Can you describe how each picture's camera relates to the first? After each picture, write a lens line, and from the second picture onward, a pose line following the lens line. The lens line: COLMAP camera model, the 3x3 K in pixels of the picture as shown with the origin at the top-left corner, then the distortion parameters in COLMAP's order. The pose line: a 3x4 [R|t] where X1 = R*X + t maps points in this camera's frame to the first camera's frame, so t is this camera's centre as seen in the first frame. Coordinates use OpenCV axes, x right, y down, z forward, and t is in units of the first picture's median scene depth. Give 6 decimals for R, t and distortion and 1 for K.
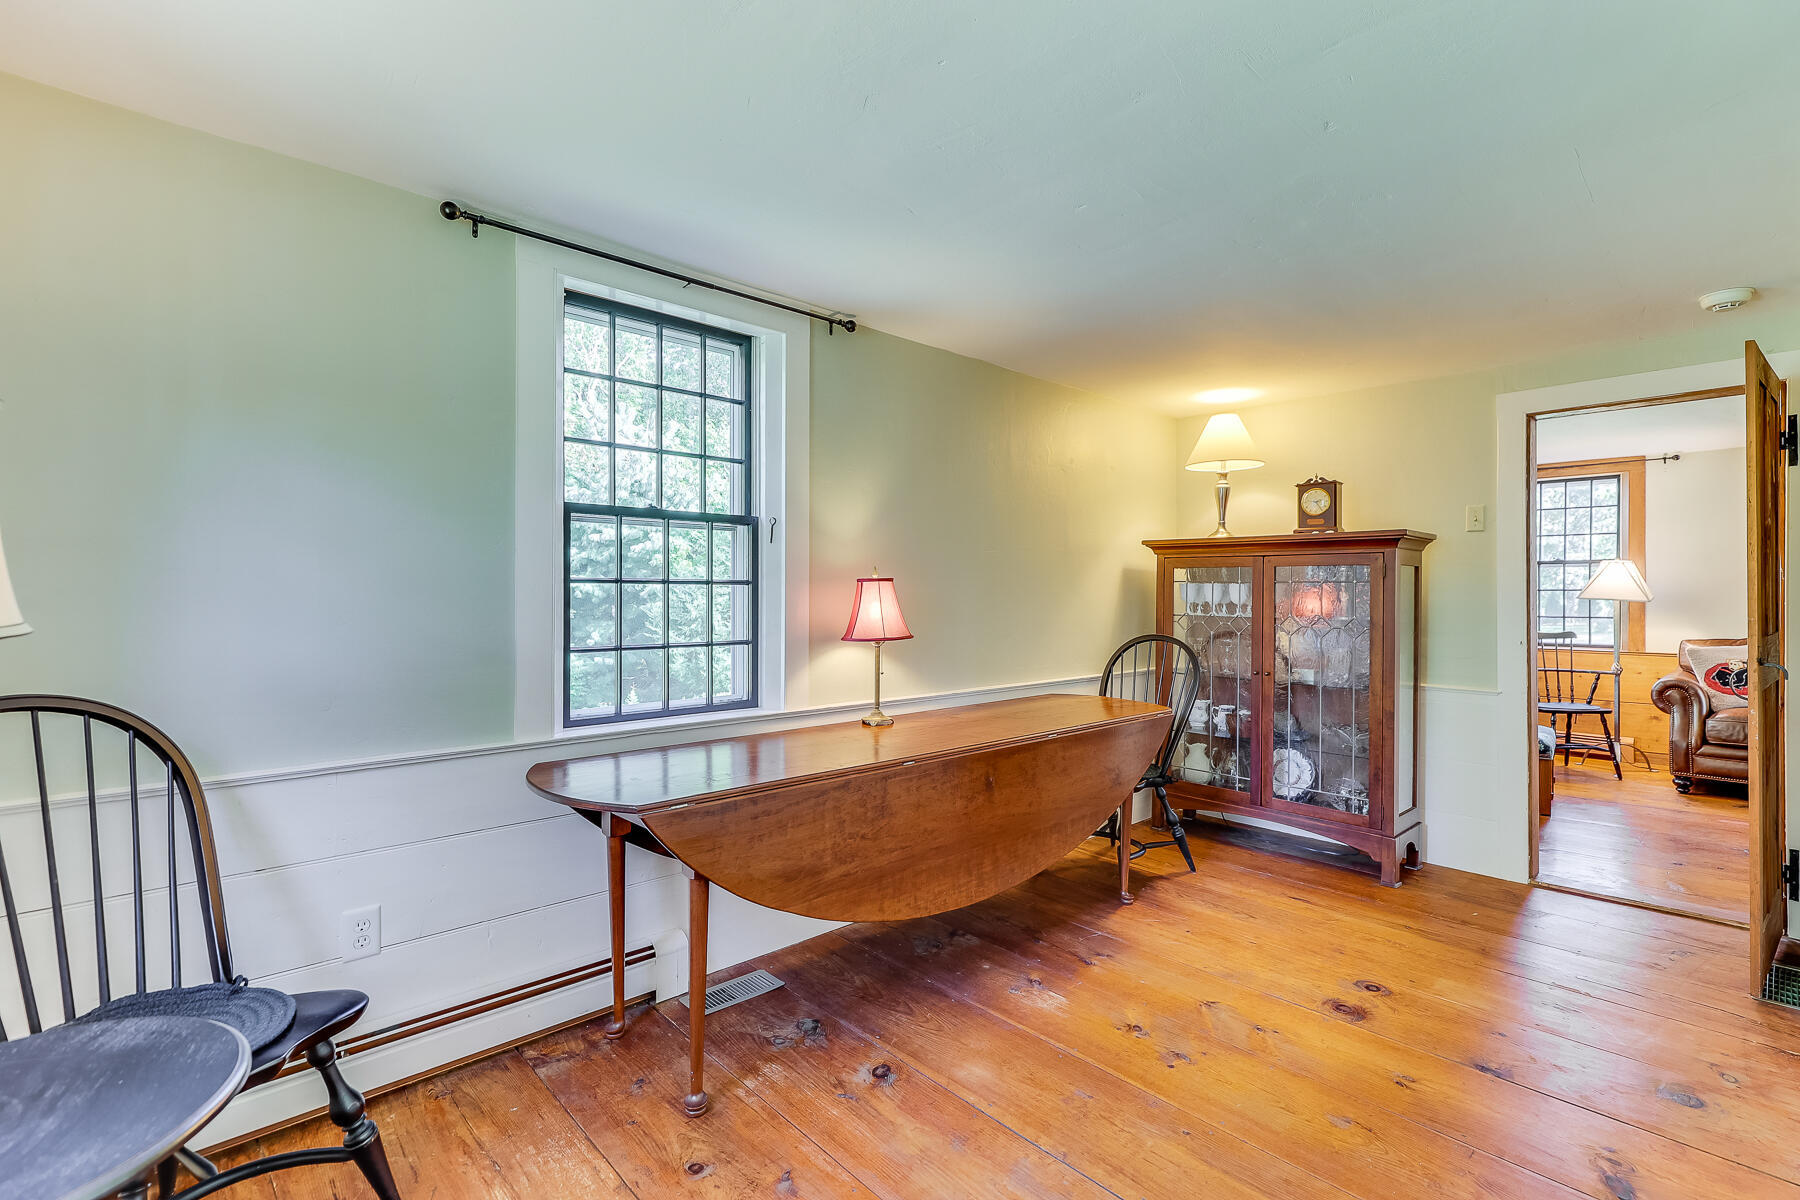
lens RADIAL K [[818.3, 0, 905.4], [0, 818.3, 588.3], [0, 0, 1]] dist [0.011072, 0.000270]
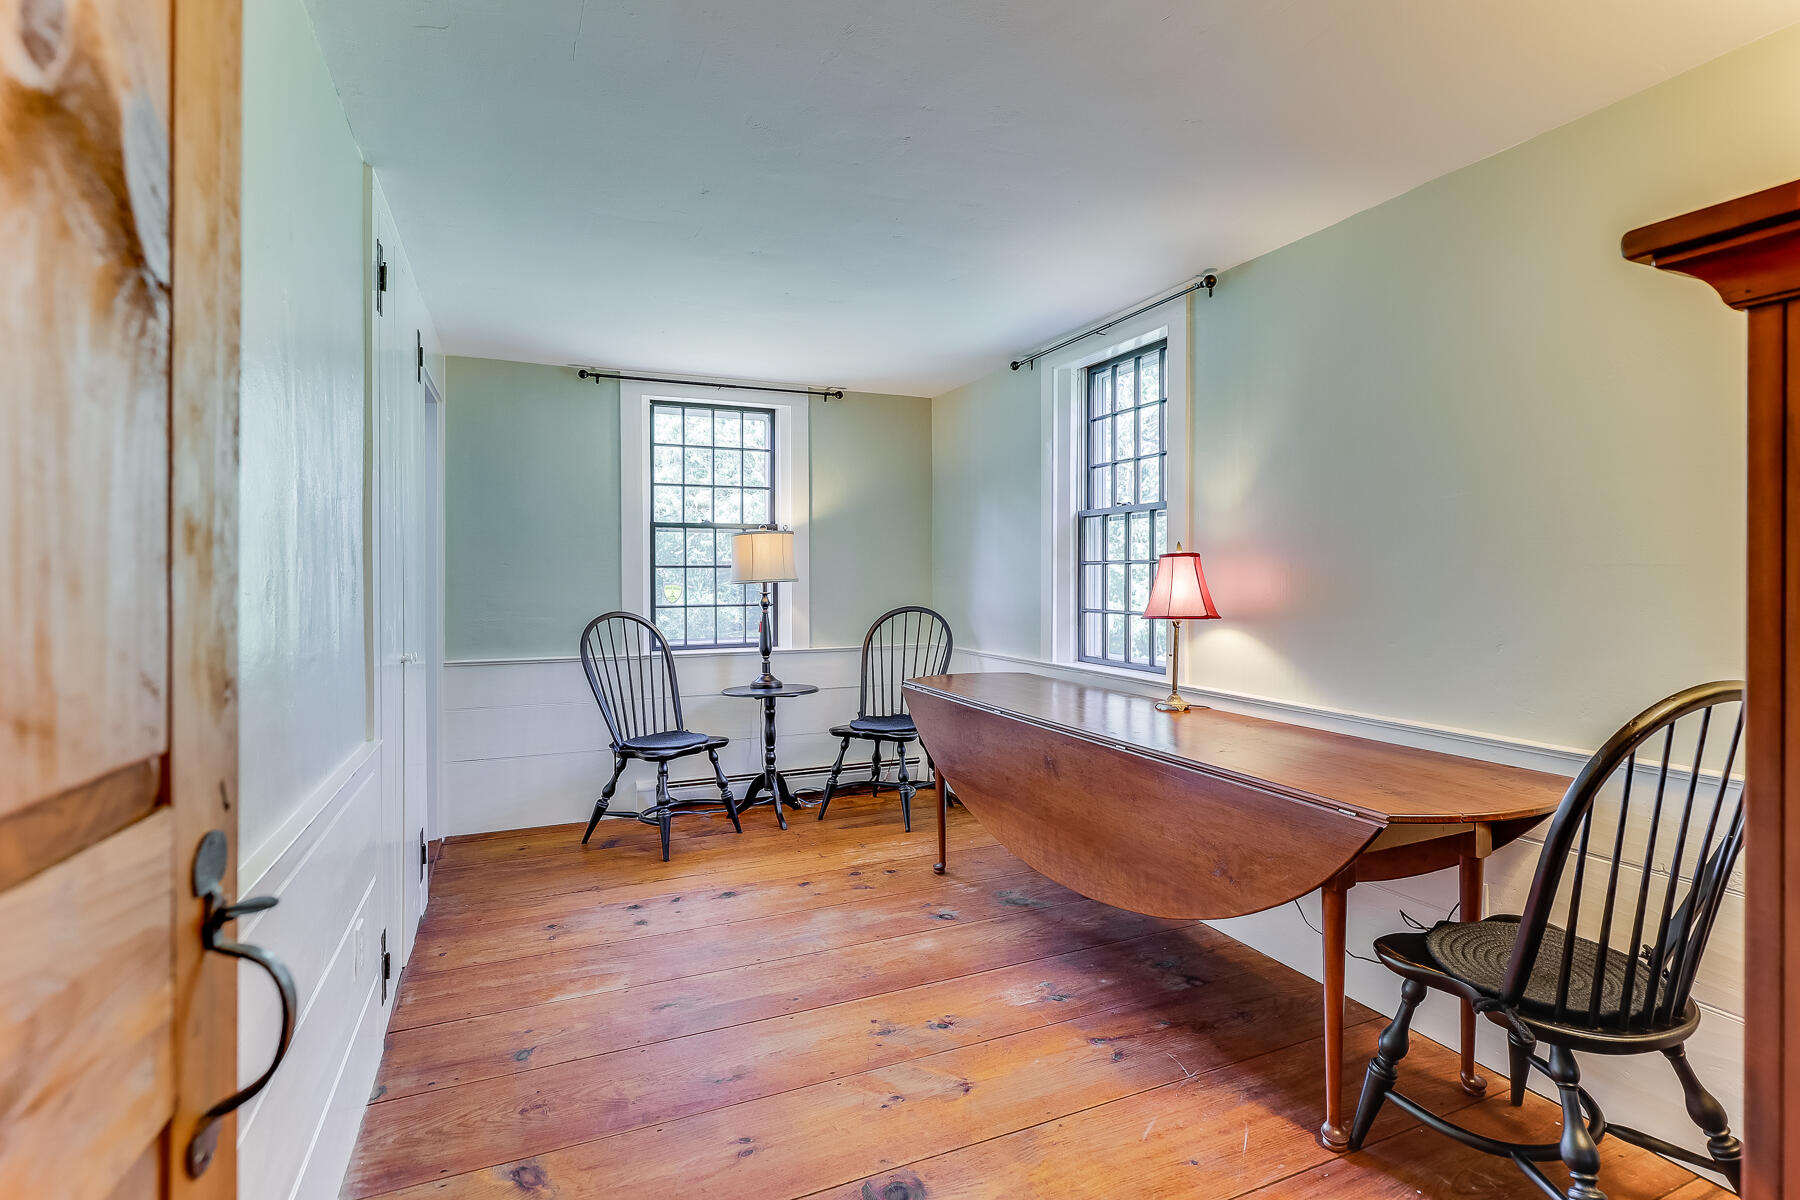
lens RADIAL K [[818.3, 0, 905.4], [0, 818.3, 588.3], [0, 0, 1]] dist [0.011072, 0.000270]
pose [[-0.304246, 0.013059, -0.952504, 0.975394], [0.006936, 0.999910, 0.011494, 0.016252], [0.952568, -0.003109, -0.304309, 1.021979]]
